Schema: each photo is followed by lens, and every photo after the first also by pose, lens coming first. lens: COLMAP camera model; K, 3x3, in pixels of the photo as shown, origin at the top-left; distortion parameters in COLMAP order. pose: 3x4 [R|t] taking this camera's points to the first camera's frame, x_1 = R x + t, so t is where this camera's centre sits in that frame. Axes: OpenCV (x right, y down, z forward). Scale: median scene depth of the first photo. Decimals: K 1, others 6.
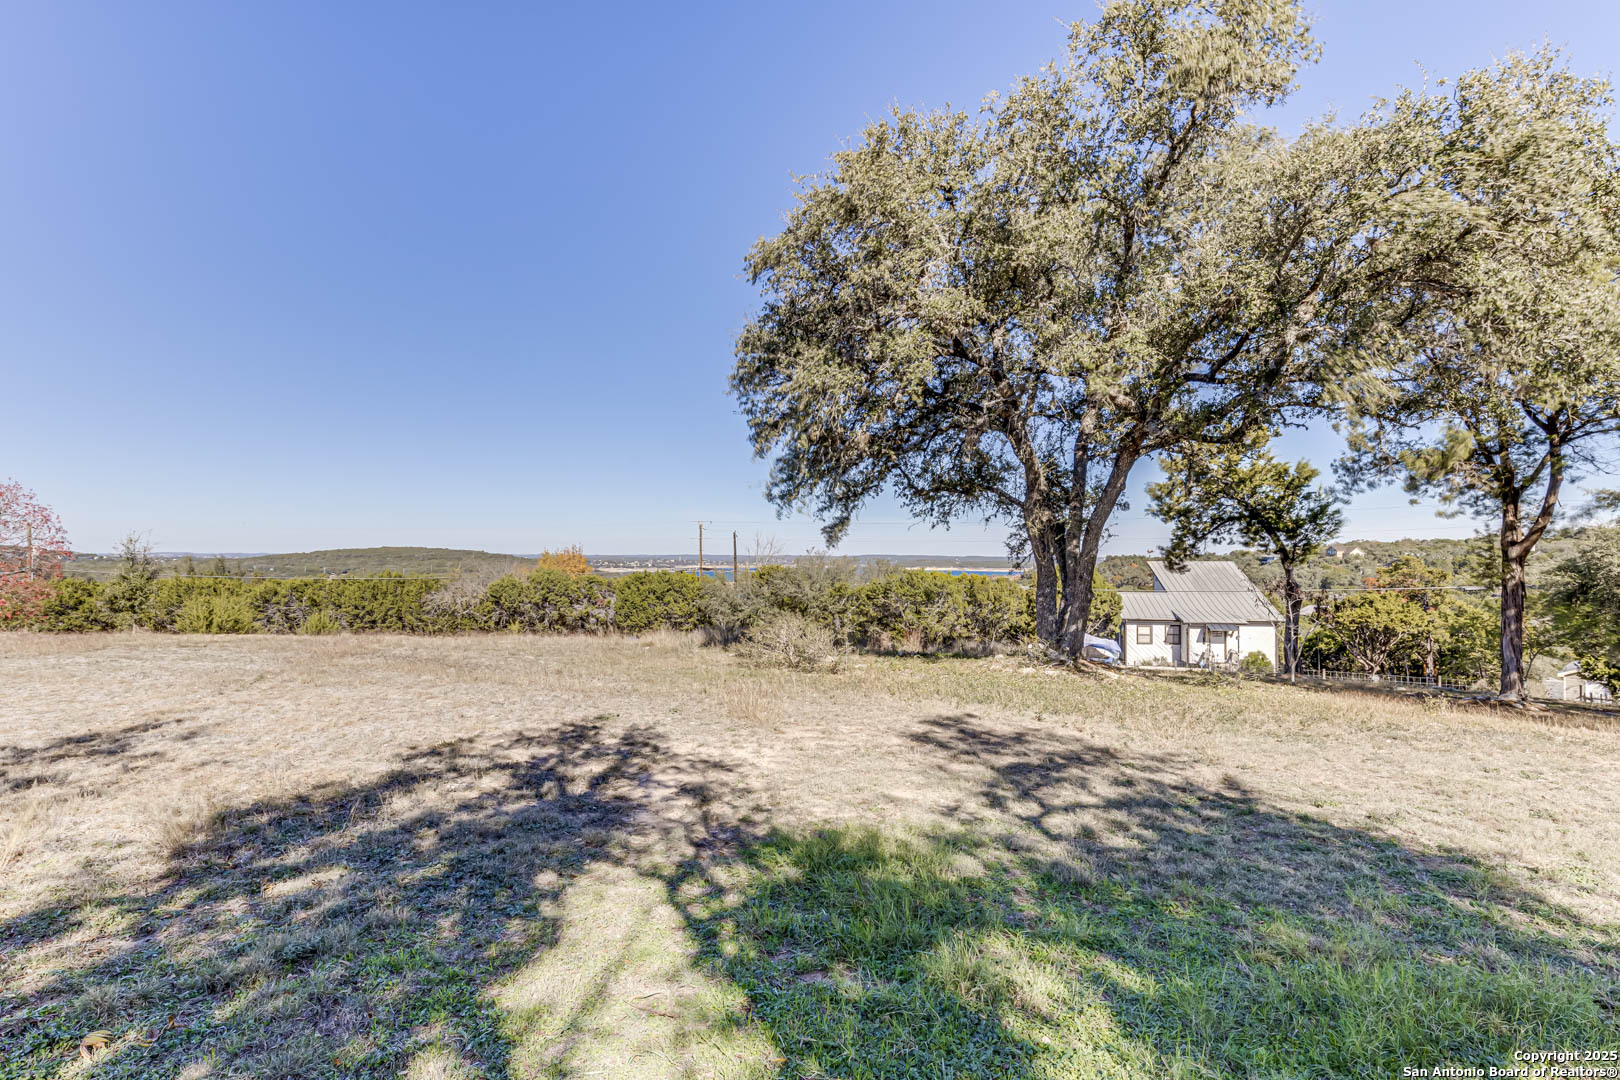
lens RADIAL K [[885.9, 0, 809.1], [0, 885.9, 544.9], [0, 0, 1]] dist [0.002078, -0.000001]
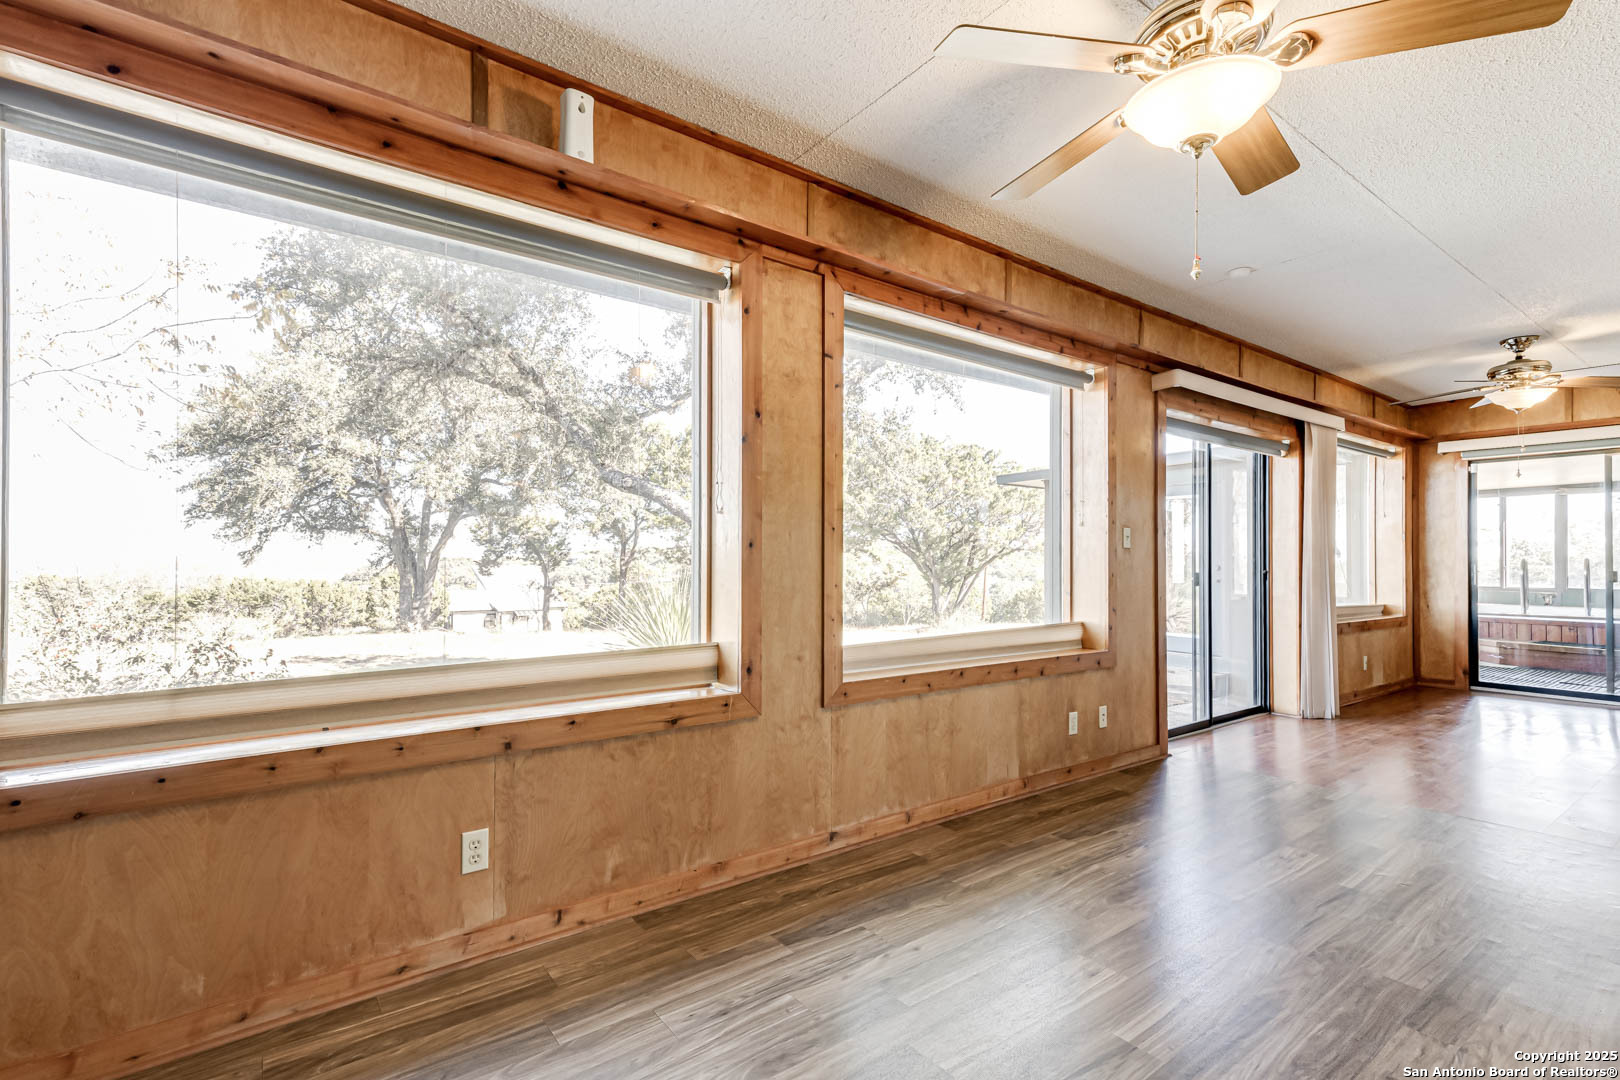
lens RADIAL K [[738.7, 0, 808.4], [0, 738.7, 550.2], [0, 0, 1]] dist [0.025521, -0.000414]
pose [[0.704629, 0.008181, 0.709529, -0.150849], [-0.007515, 0.999963, -0.004066, -0.017061], [-0.709536, -0.002467, 0.704665, -0.422641]]
